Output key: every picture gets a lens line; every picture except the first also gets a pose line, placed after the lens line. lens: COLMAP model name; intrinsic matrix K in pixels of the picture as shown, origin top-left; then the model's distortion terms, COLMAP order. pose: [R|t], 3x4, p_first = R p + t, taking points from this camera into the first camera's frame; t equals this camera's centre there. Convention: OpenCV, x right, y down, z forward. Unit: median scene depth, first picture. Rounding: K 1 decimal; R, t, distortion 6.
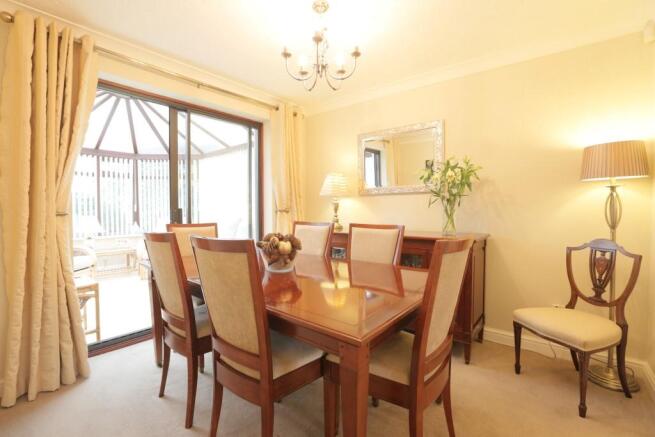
lens RADIAL K [[297.3, 0, 325.4], [0, 297.3, 216.8], [0, 0, 1]] dist [-0.049090, 0.020009]
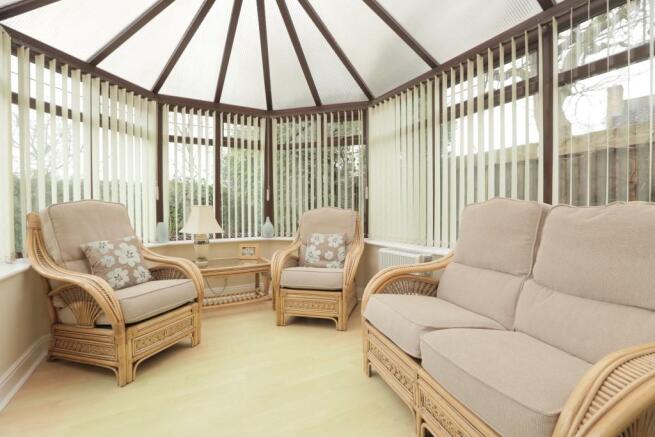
lens RADIAL K [[297.3, 0, 325.4], [0, 297.3, 216.8], [0, 0, 1]] dist [-0.049090, 0.020009]
pose [[0.931507, 0.006454, -0.363667, -0.311511], [-0.009142, 0.999942, -0.005671, 0.019306], [0.363610, 0.008607, 0.931512, 0.462949]]
